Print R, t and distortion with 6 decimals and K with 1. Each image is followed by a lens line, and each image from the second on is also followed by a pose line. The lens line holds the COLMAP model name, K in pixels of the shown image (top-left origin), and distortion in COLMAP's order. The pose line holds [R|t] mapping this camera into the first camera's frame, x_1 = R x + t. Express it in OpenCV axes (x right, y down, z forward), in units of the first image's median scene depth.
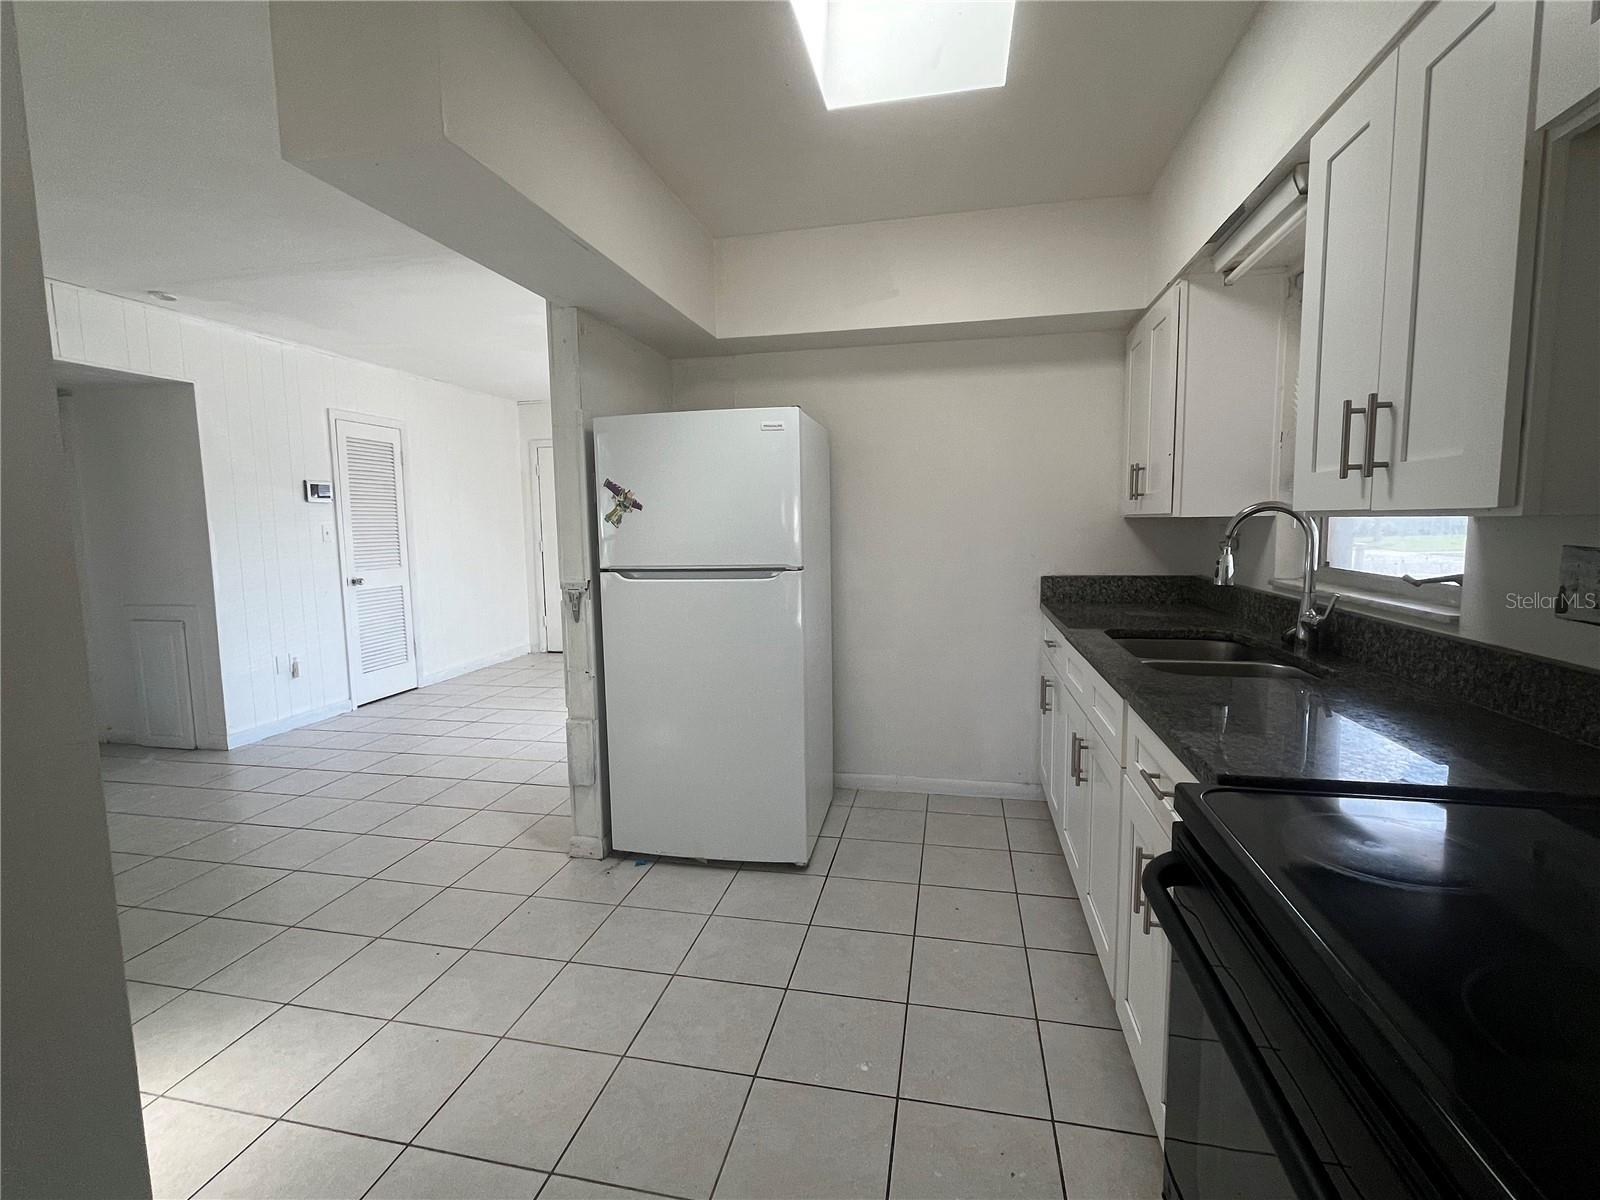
lens RADIAL K [[739.3, 0, 800.0], [0, 739.3, 600.0], [0, 0, 1]] dist [0.000188, 0.000015]
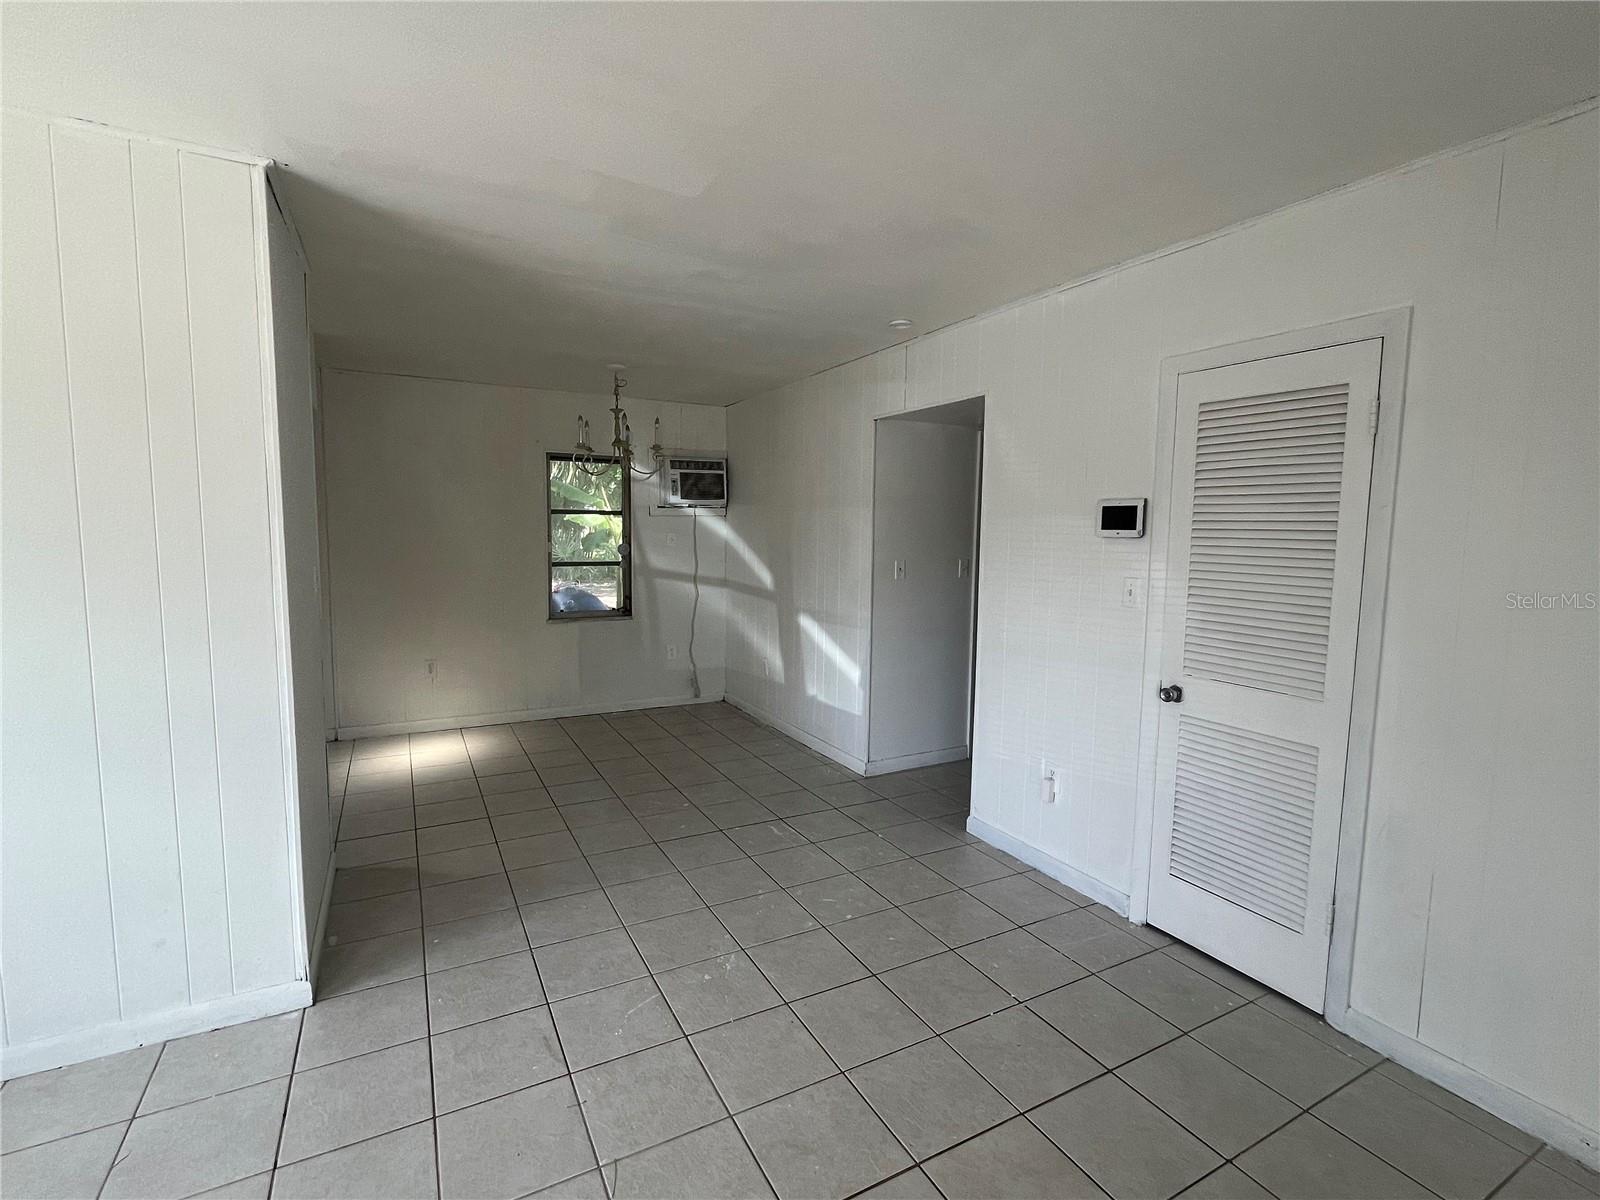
lens RADIAL K [[739.3, 0, 800.0], [0, 739.3, 600.0], [0, 0, 1]] dist [0.000188, 0.000015]
pose [[-0.756368, 0.065627, -0.650846, -0.063946], [-0.073202, 0.980214, 0.183908, -0.120961], [0.650038, 0.186745, -0.736598, 0.892827]]
